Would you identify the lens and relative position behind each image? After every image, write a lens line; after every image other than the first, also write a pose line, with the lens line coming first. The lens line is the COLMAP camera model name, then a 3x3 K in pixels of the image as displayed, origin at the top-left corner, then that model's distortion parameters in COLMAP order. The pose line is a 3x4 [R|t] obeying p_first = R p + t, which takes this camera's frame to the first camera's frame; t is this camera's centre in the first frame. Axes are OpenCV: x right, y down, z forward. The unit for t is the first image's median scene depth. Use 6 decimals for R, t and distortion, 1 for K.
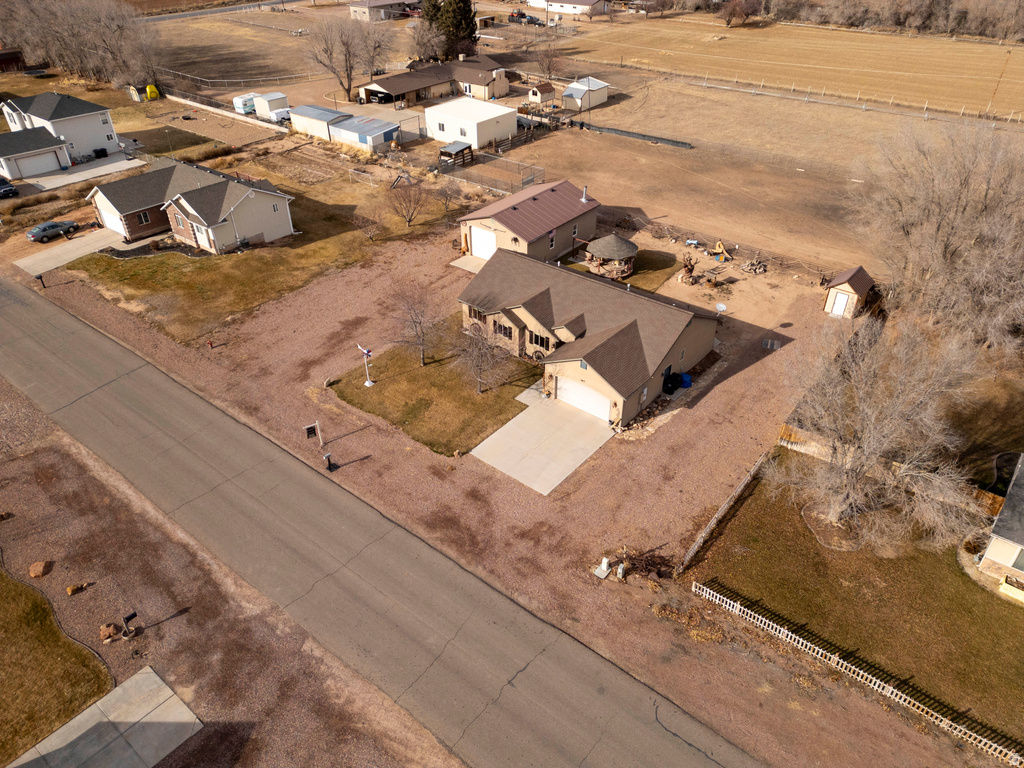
lens RADIAL K [[708.8, 0, 512.6], [0, 708.8, 384.2], [0, 0, 1]] dist [0.088254, -0.083606]
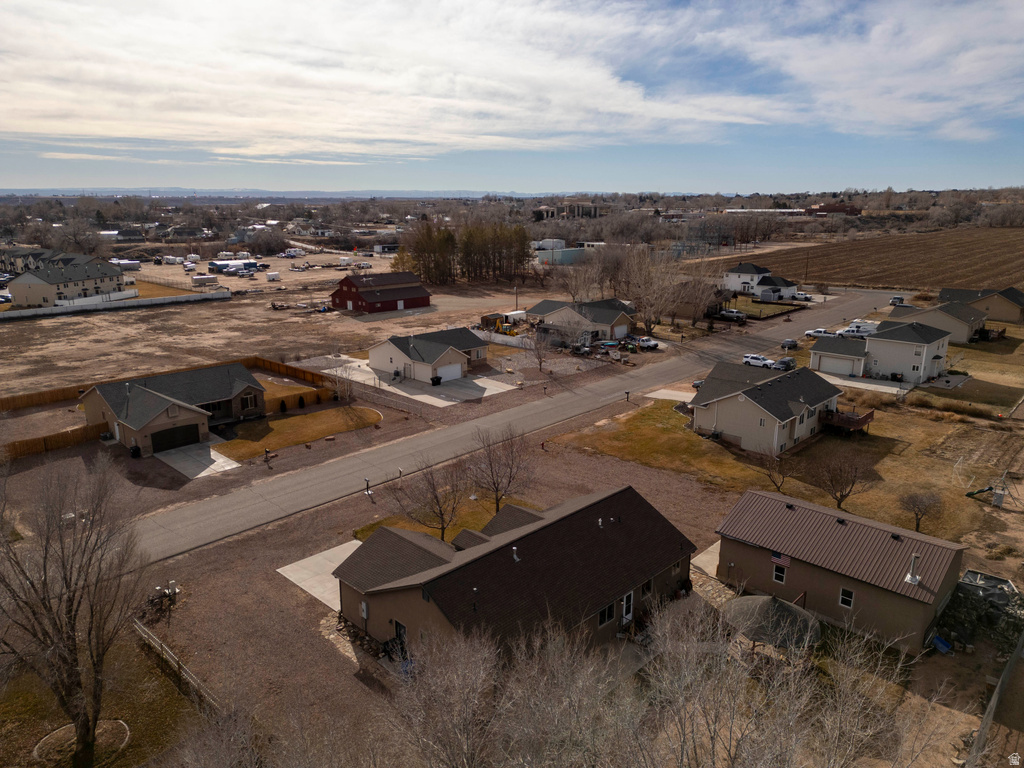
lens RADIAL K [[710.6, 0, 513.5], [0, 710.6, 377.3], [0, 0, 1]] dist [0.093000, -0.106704]
pose [[-0.076806, 0.241992, -0.967234, 0.800895], [-0.568746, 0.786153, 0.241850, -0.437830], [0.818919, 0.568686, 0.077251, 0.801982]]
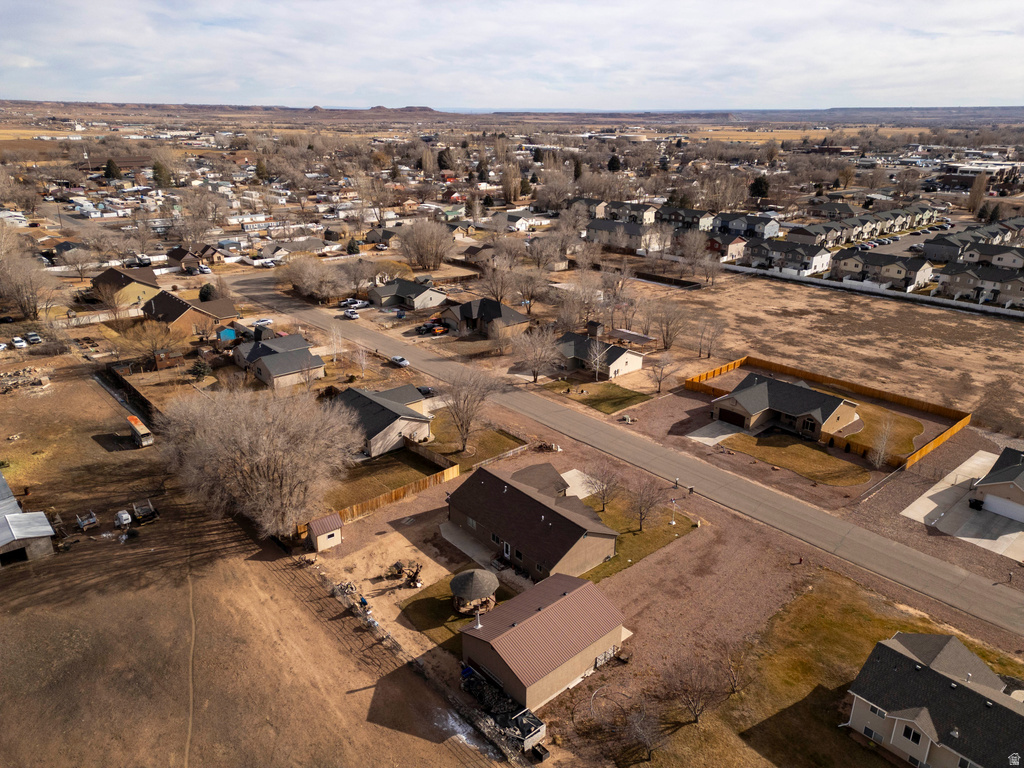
lens RADIAL K [[708.8, 0, 512.6], [0, 708.8, 384.2], [0, 0, 1]] dist [0.088254, -0.083606]
pose [[-0.985455, -0.061492, 0.158421, -0.076048], [0.095525, 0.570563, 0.815680, -1.445054], [-0.140547, 0.818949, -0.556390, 1.592486]]
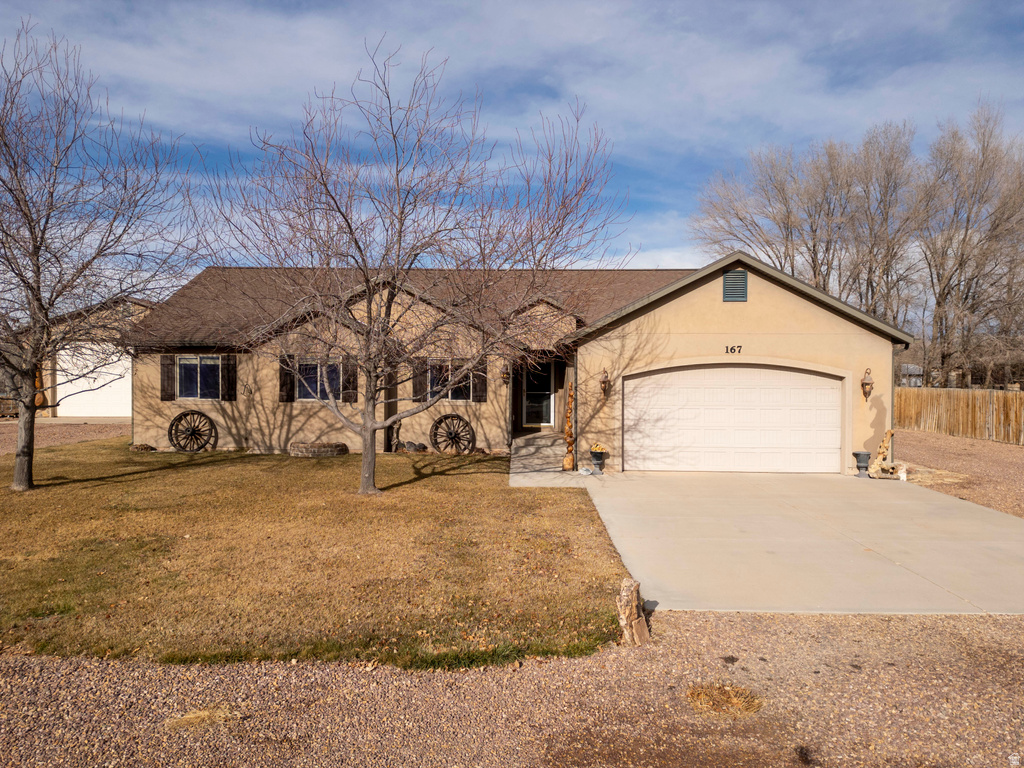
lens RADIAL K [[704.5, 0, 512.0], [0, 704.5, 384.0], [0, 0, 1]] dist [0.064834, -0.079937]
pose [[0.774655, 0.004069, 0.632371, -0.145201], [0.350299, 0.829783, -0.434455, 0.092141], [-0.526499, 0.558071, 0.641370, 0.741763]]
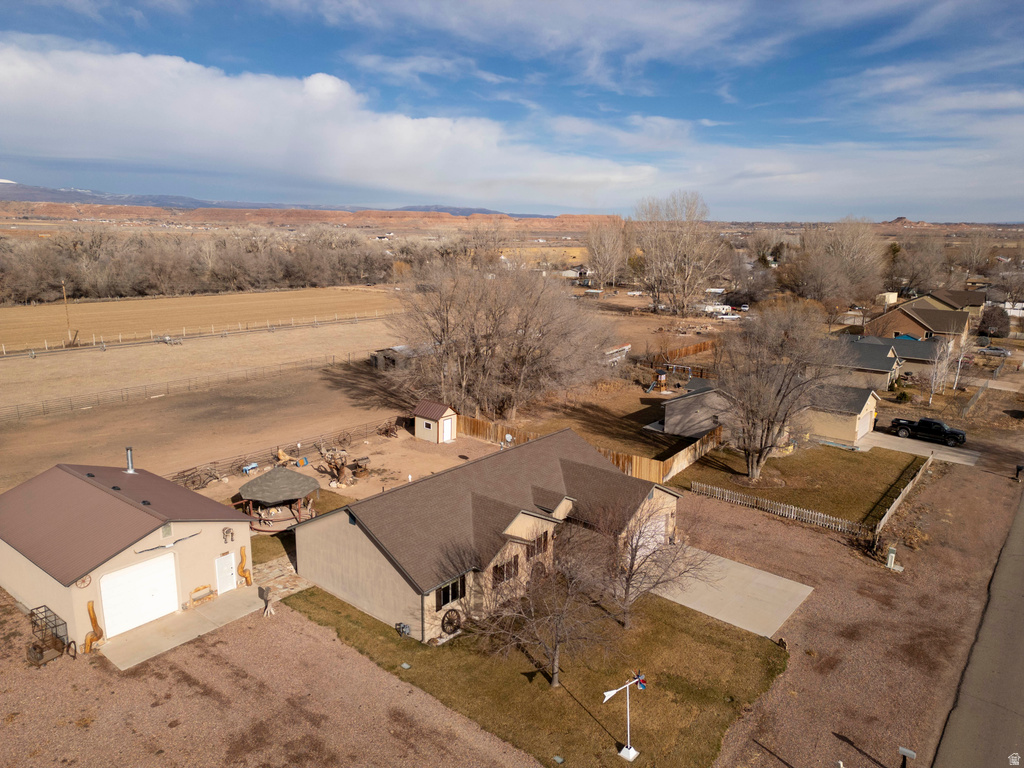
lens RADIAL K [[708.8, 0, 512.6], [0, 708.8, 384.2], [0, 0, 1]] dist [0.088254, -0.083606]
pose [[0.002834, -0.208804, 0.977953, -0.592897], [0.558916, 0.811275, 0.171597, -0.313400], [-0.829220, 0.546107, 0.119003, 0.816614]]
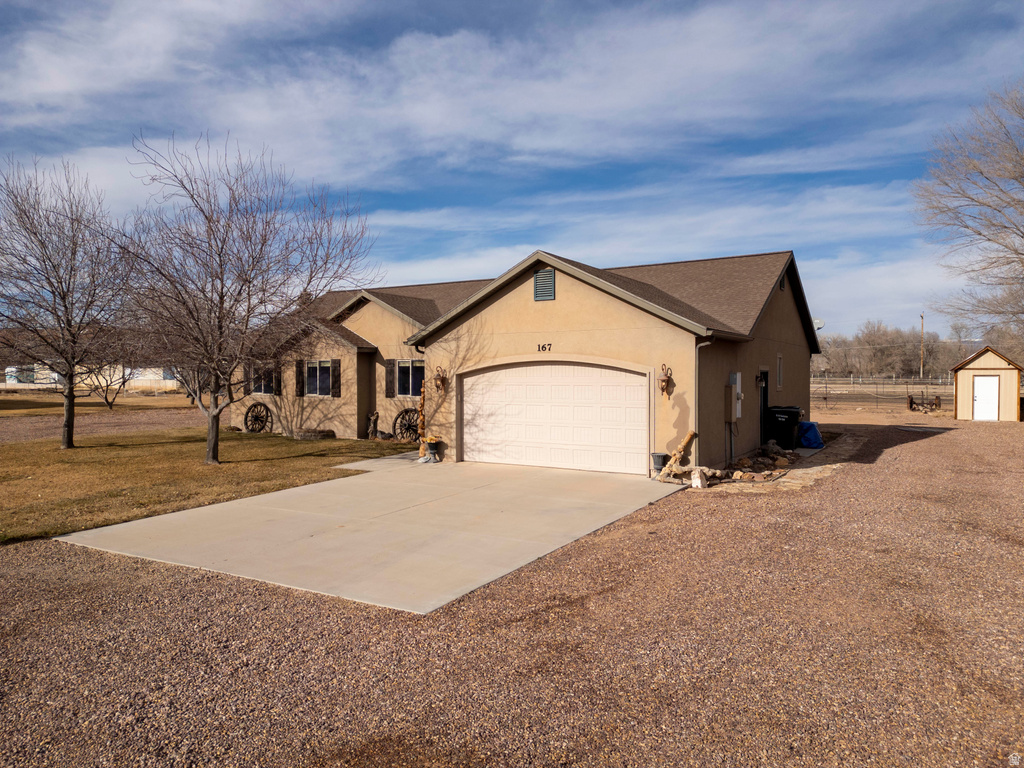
lens RADIAL K [[710.3, 0, 512.9], [0, 710.3, 375.9], [0, 0, 1]] dist [0.086108, -0.083973]
pose [[0.987931, 0.003655, 0.154850, 0.031604], [0.084812, 0.823774, -0.560538, 0.155168], [-0.129610, 0.566906, 0.813523, 0.648158]]
